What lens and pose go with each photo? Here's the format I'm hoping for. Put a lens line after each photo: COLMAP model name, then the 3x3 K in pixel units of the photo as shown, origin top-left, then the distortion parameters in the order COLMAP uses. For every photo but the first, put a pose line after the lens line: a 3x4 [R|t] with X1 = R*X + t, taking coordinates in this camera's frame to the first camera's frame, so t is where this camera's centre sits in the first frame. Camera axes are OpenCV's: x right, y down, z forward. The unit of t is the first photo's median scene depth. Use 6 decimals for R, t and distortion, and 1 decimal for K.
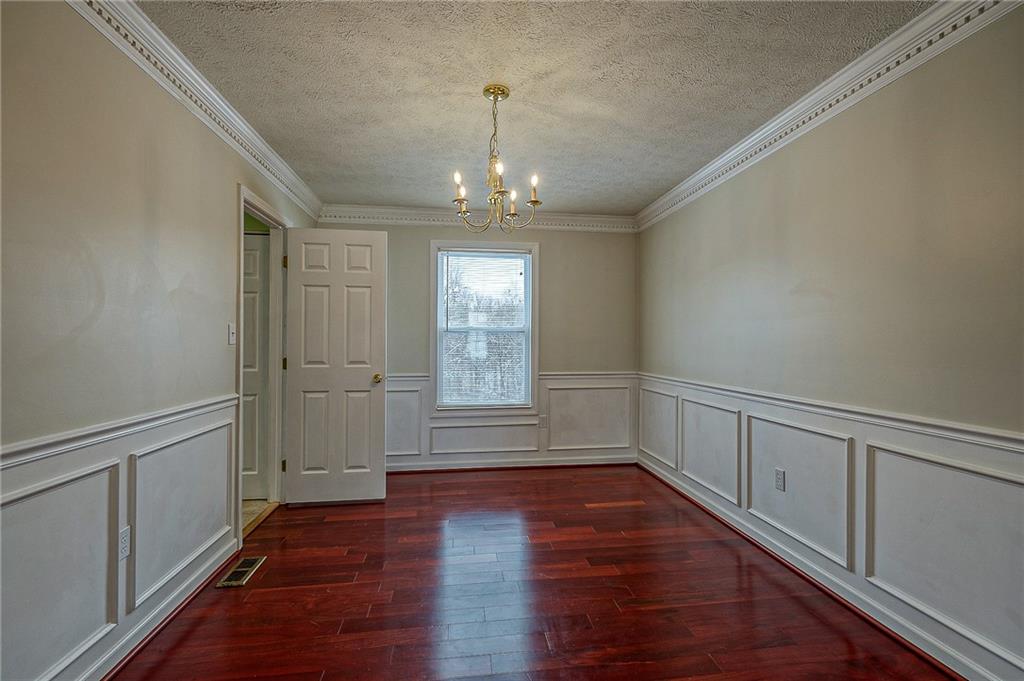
lens RADIAL K [[440.2, 0, 516.2], [0, 440.2, 339.7], [0, 0, 1]] dist [0.001119, 0.005984]
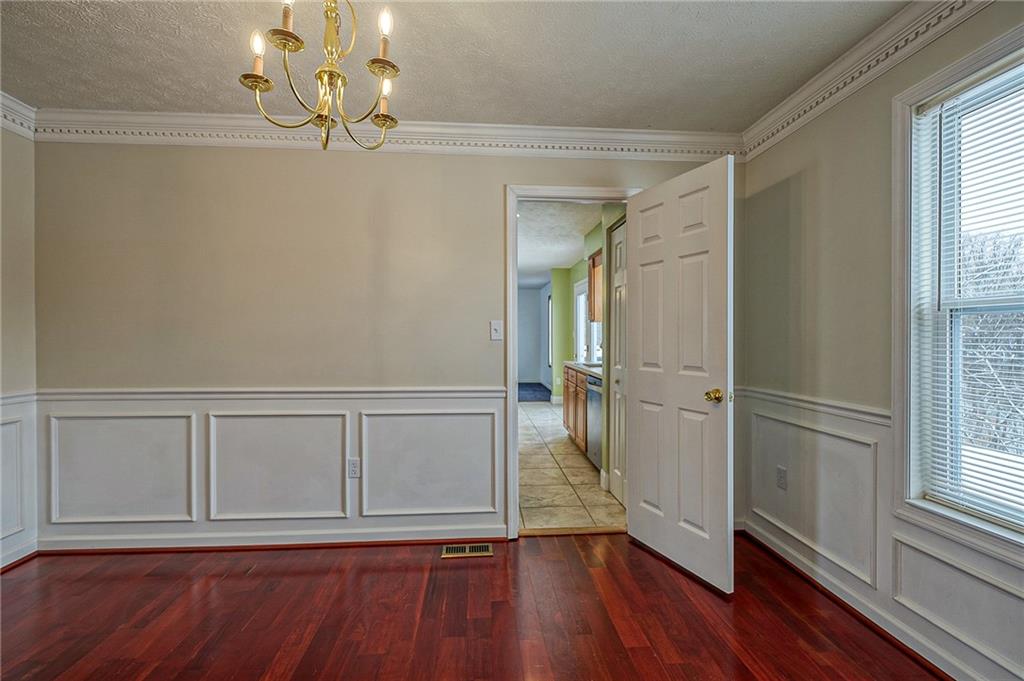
lens RADIAL K [[440.2, 0, 516.2], [0, 440.2, 339.7], [0, 0, 1]] dist [0.001119, 0.005984]
pose [[-0.036489, 0.001831, -0.999332, 0.407883], [0.005090, 0.999986, 0.001646, 0.008703], [0.999321, -0.005027, -0.036498, 1.061769]]
